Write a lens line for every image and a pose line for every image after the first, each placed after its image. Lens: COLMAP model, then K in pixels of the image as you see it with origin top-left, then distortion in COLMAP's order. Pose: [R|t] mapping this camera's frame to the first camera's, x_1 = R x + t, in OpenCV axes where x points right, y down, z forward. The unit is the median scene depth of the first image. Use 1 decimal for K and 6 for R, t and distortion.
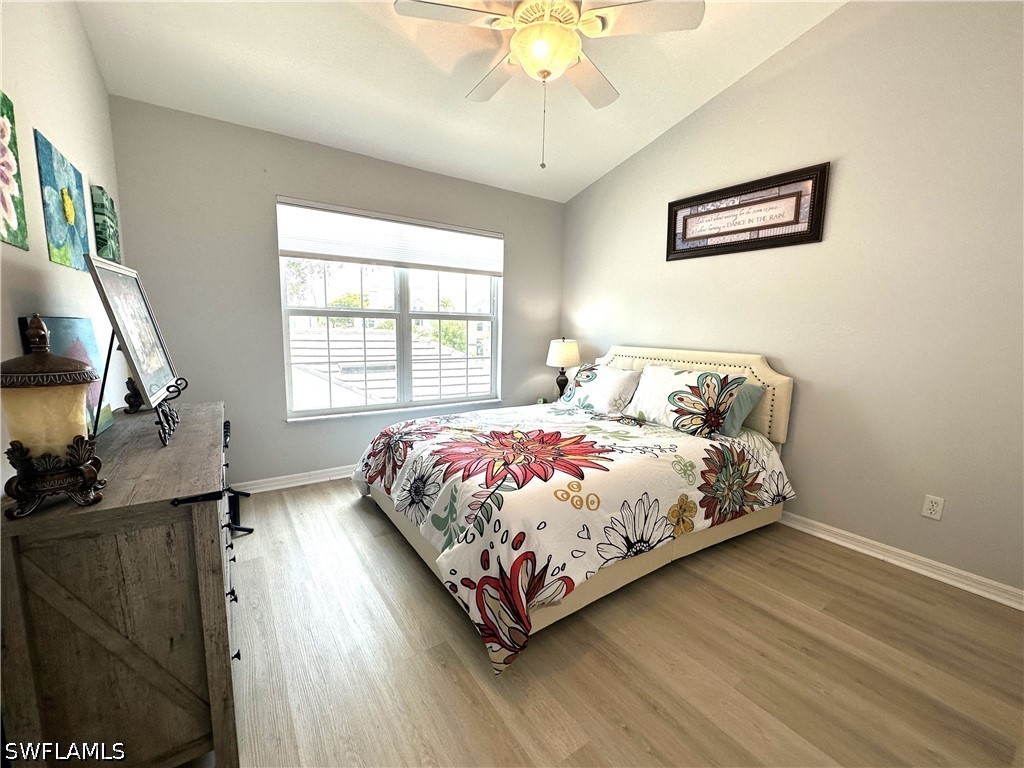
lens RADIAL K [[408.6, 0, 515.1], [0, 408.6, 389.0], [0, 0, 1]] dist [0.003171, -0.000076]
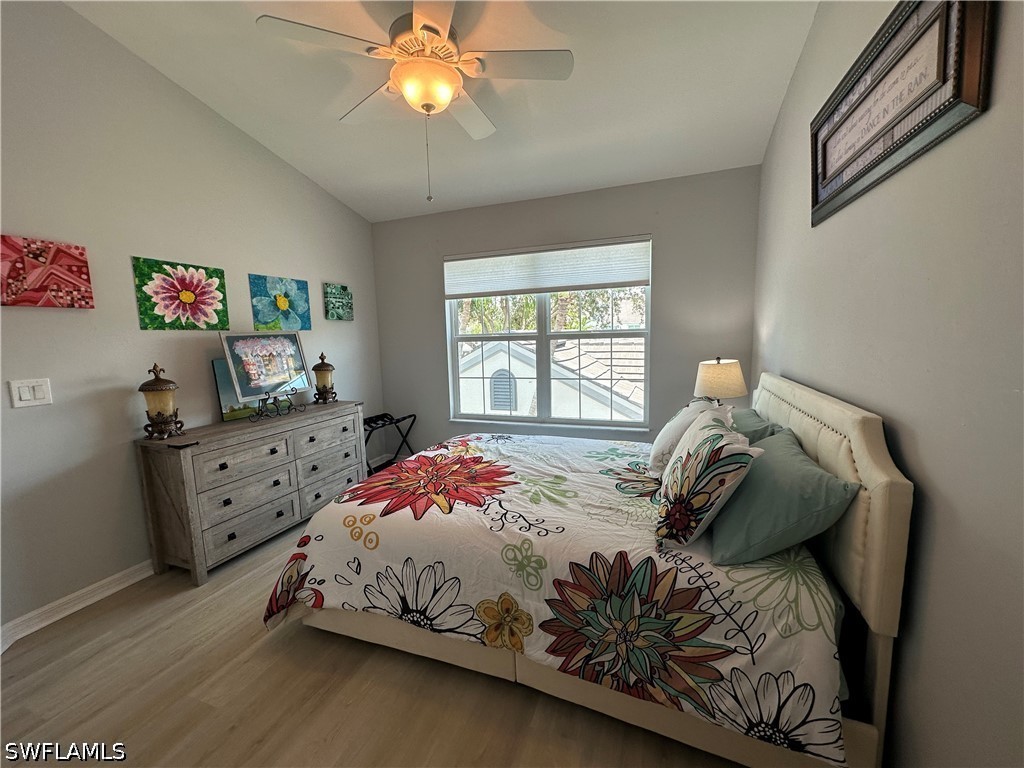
lens RADIAL K [[408.6, 0, 513.0], [0, 408.6, 388.0], [0, 0, 1]] dist [0.003171, -0.000076]
pose [[0.577875, 0.069812, -0.813134, 0.910075], [-0.083219, 0.996182, 0.026386, -0.113039], [0.811872, 0.052421, 0.581478, 0.535529]]
